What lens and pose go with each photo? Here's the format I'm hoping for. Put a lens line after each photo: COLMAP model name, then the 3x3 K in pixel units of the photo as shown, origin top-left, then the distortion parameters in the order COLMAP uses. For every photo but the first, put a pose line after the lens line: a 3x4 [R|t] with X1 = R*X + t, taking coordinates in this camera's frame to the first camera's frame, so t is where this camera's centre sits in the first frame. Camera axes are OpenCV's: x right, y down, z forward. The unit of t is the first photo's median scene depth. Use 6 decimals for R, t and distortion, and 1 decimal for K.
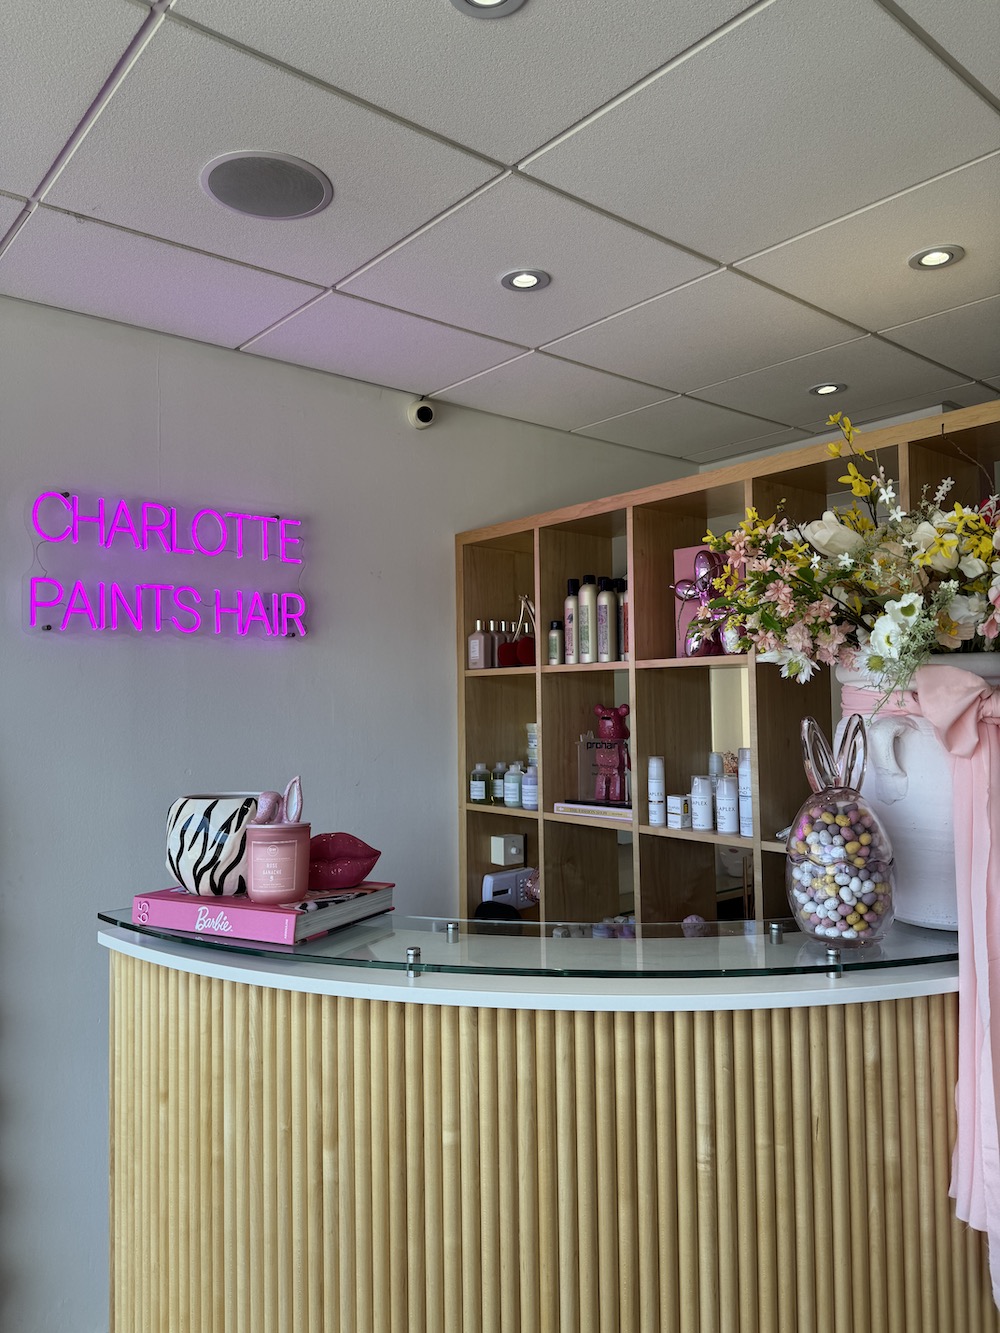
lens RADIAL K [[930.3, 0, 528.0], [0, 930.3, 672.4], [0, 0, 1]] dist [0.044658, -0.056906]
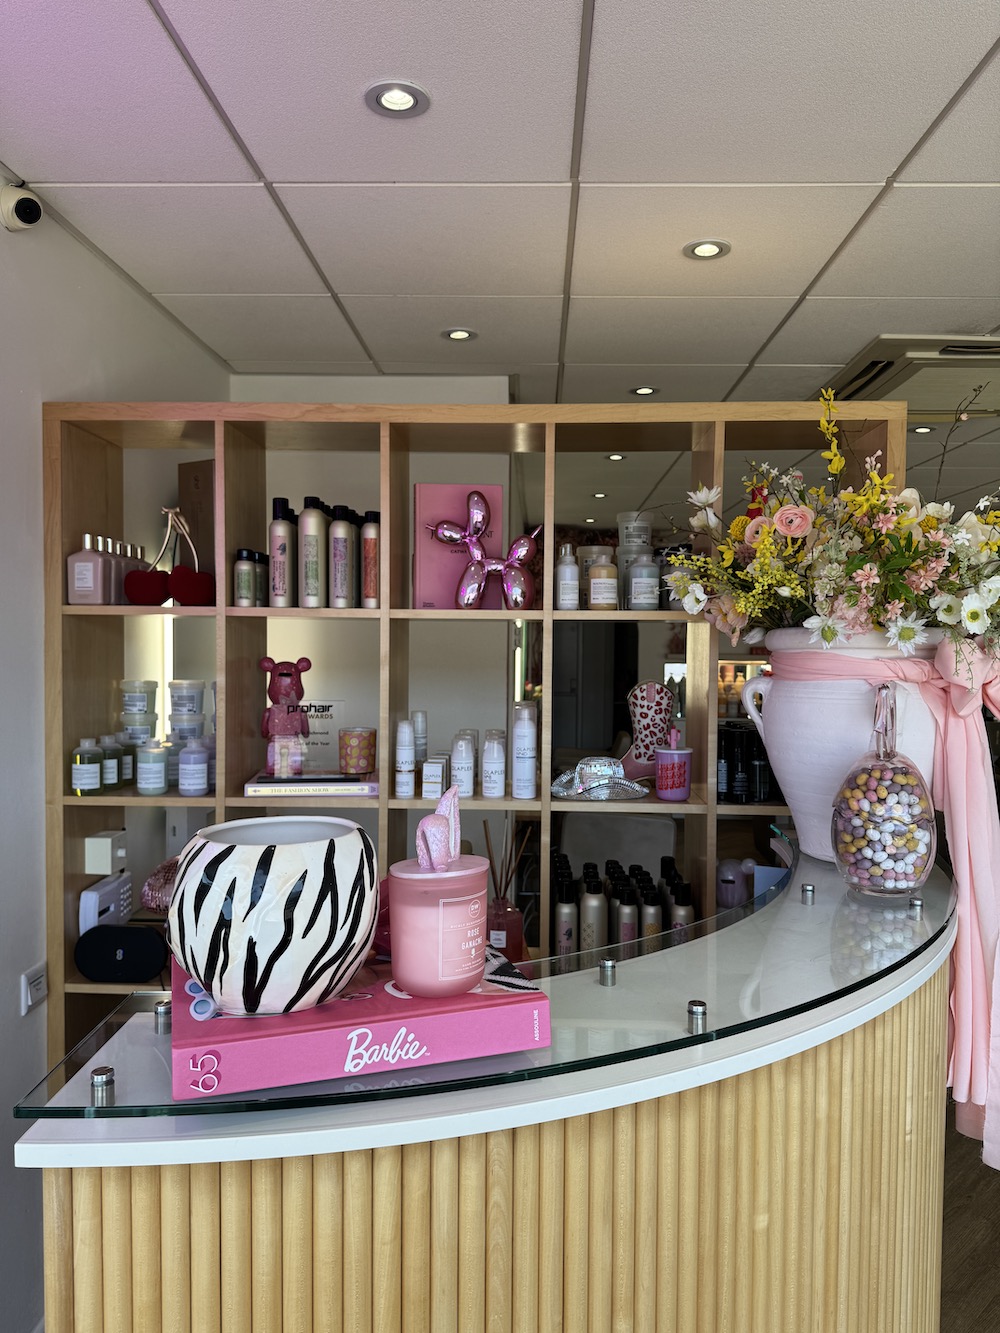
lens RADIAL K [[930.3, 0, 506.0], [0, 930.3, 672.6], [0, 0, 1]] dist [0.044658, -0.056906]
pose [[0.682168, -0.005486, 0.731175, -0.417593], [-0.041183, 0.998096, 0.045911, 0.002389], [-0.730035, -0.061431, 0.680643, 0.333323]]
